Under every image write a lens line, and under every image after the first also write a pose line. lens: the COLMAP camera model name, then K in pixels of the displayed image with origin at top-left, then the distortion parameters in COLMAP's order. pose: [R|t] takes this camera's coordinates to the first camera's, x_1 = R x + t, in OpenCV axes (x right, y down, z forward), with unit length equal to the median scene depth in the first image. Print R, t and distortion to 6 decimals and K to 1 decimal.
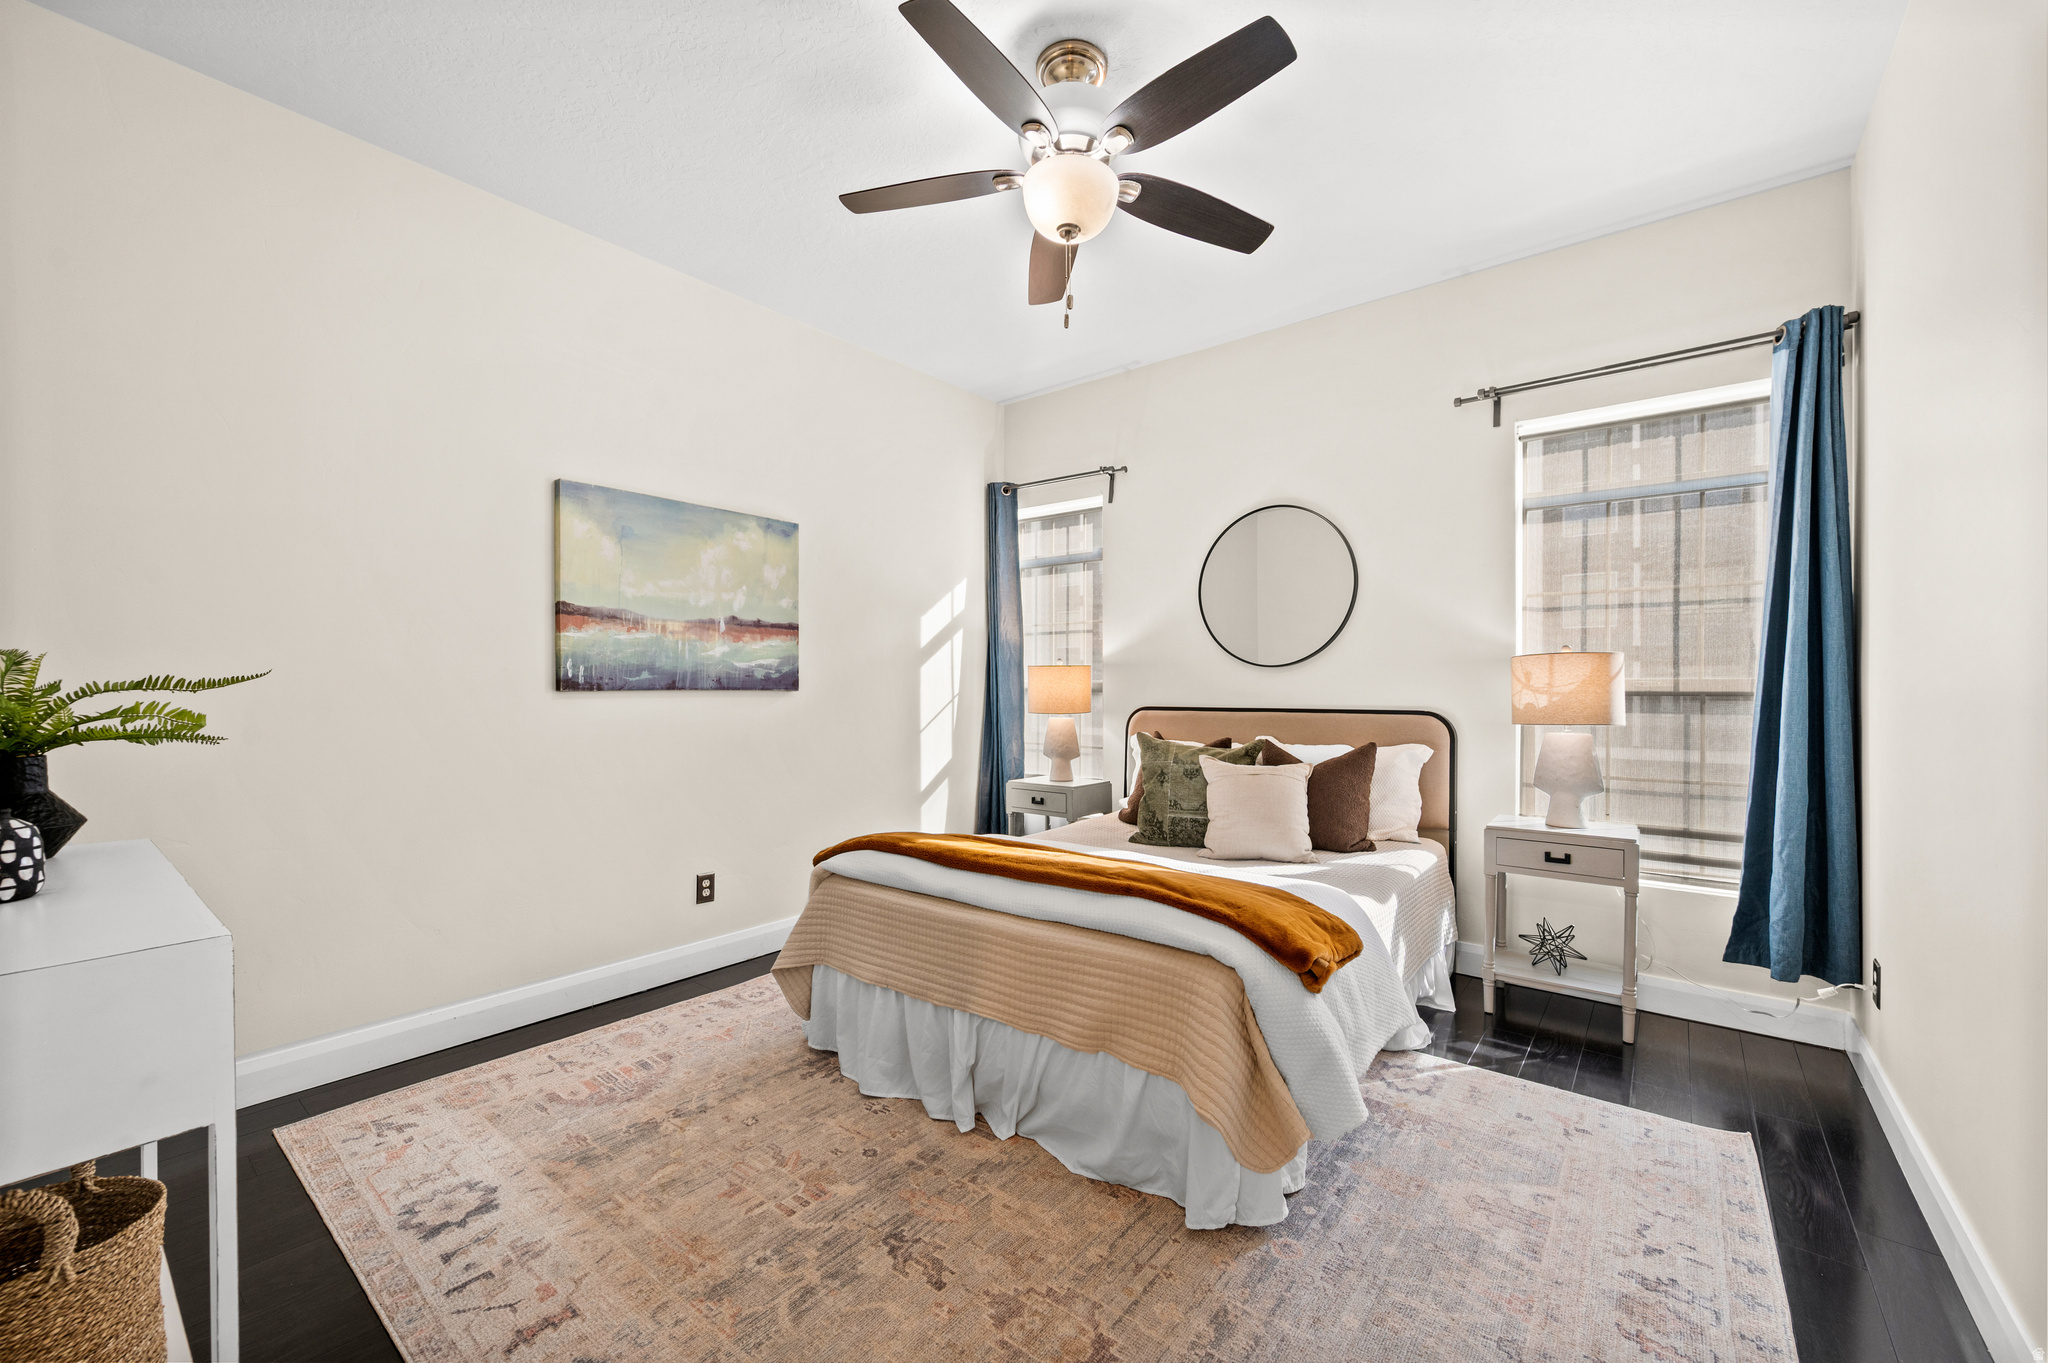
lens RADIAL K [[813.9, 0, 1029.5], [0, 813.9, 671.8], [0, 0, 1]] dist [0.001004, 0.000227]
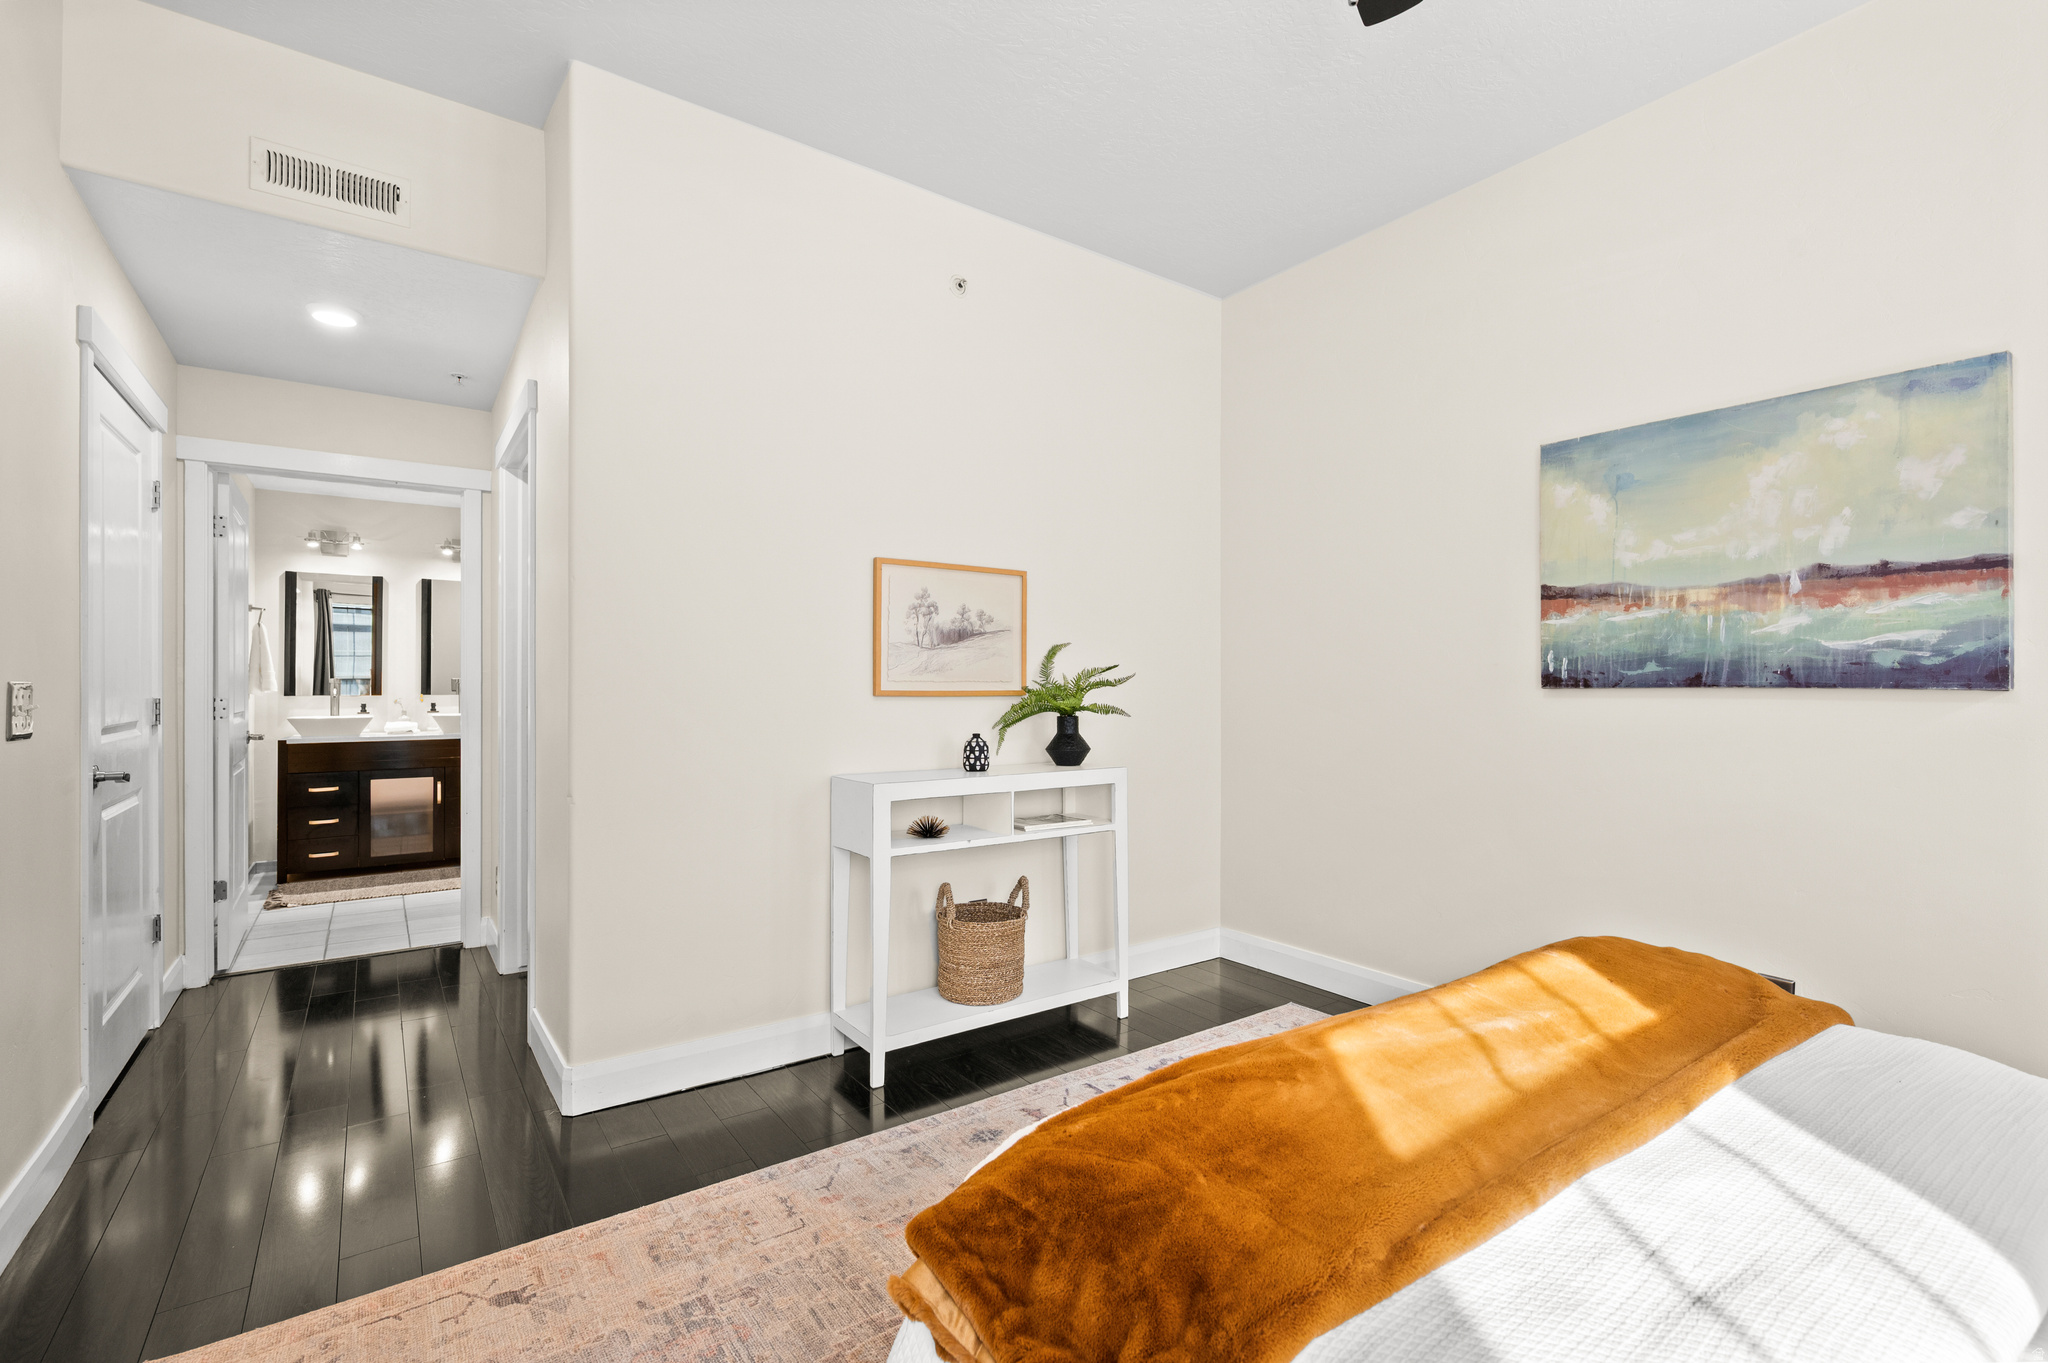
lens RADIAL K [[899.3, 0, 1024.0], [0, 899.3, 681.5], [0, 0, 1]] dist [-0.000906, -0.000119]
pose [[-0.269850, -0.005704, -0.962885, 0.442689], [0.016853, 0.999801, -0.010646, 0.015489], [0.962755, -0.019100, -0.269701, 0.632410]]
